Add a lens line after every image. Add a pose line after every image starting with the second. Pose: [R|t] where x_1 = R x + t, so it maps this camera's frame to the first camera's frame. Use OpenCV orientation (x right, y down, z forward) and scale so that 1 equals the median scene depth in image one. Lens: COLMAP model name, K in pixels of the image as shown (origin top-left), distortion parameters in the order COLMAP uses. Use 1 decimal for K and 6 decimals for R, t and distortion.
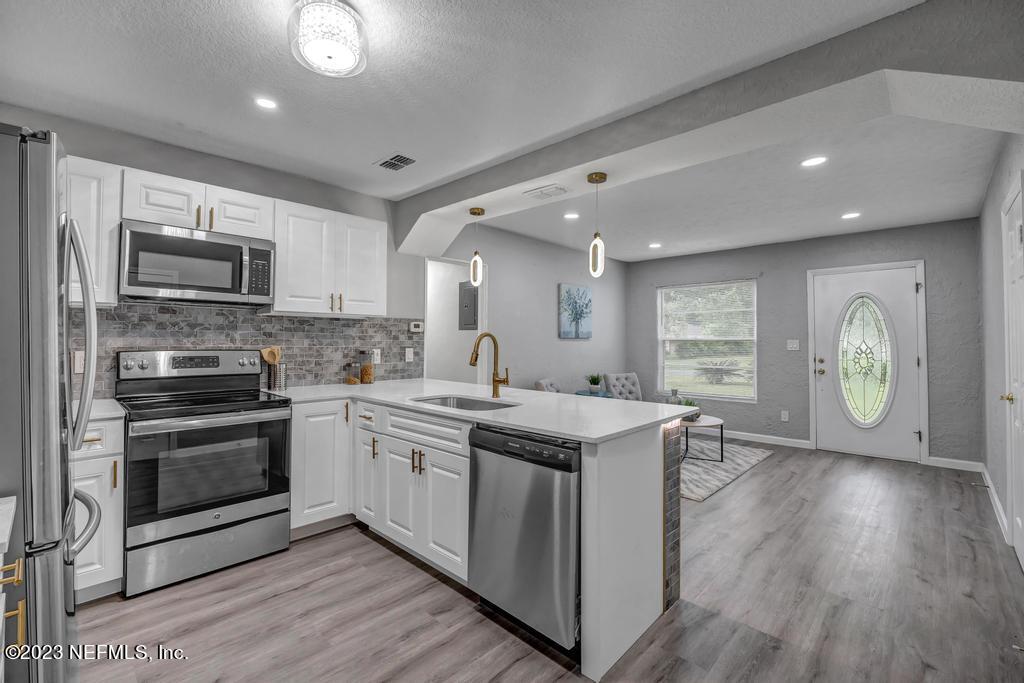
lens RADIAL K [[445.3, 0, 515.5], [0, 445.3, 330.2], [0, 0, 1]] dist [-0.001382, -0.000293]
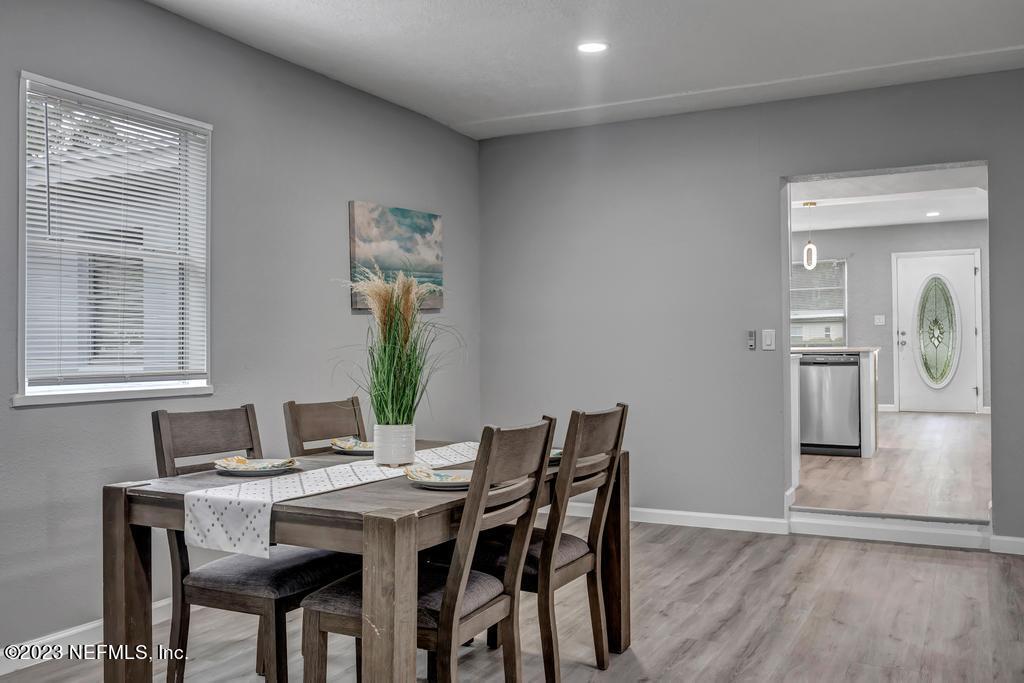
lens RADIAL K [[899.2, 0, 512.7], [0, 899.2, 330.9], [0, 0, 1]] dist [0.047433, -0.000563]
pose [[0.958650, -0.008118, 0.284470, -0.923249], [0.004143, 0.999885, 0.014570, 0.024411], [-0.284556, -0.012789, 0.958574, -0.932394]]
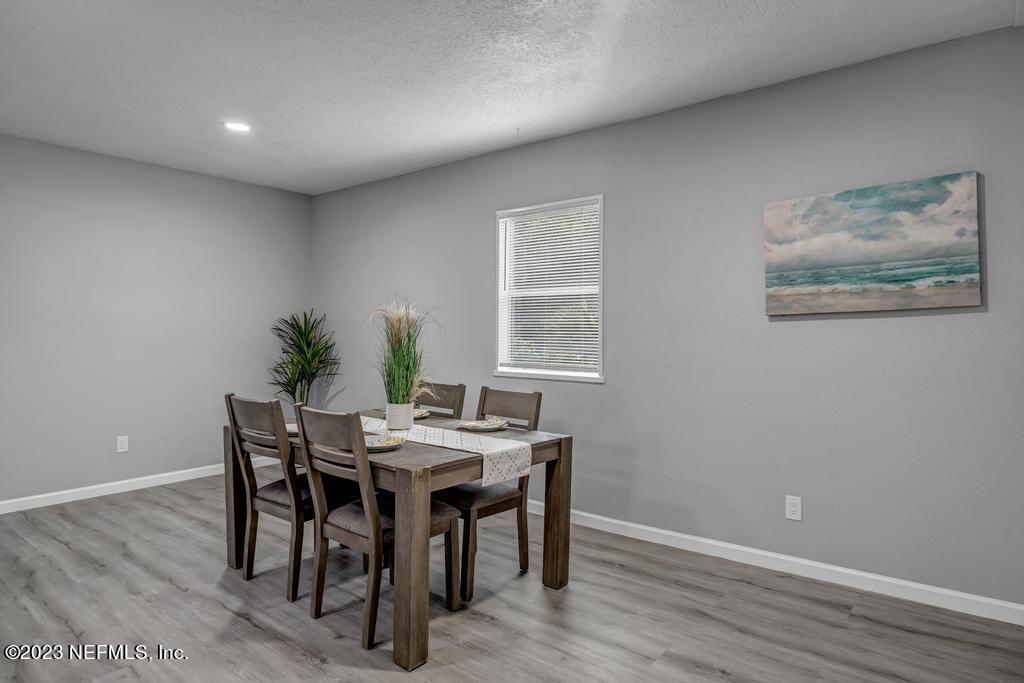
lens RADIAL K [[605.1, 0, 512.0], [0, 605.1, 341.5], [0, 0, 1]] dist [-0.001697, -0.000624]
pose [[0.079909, 0.008095, -0.996769, 1.793922], [0.024752, 0.999643, 0.010103, 0.035200], [0.996495, -0.025479, 0.079680, 1.588968]]
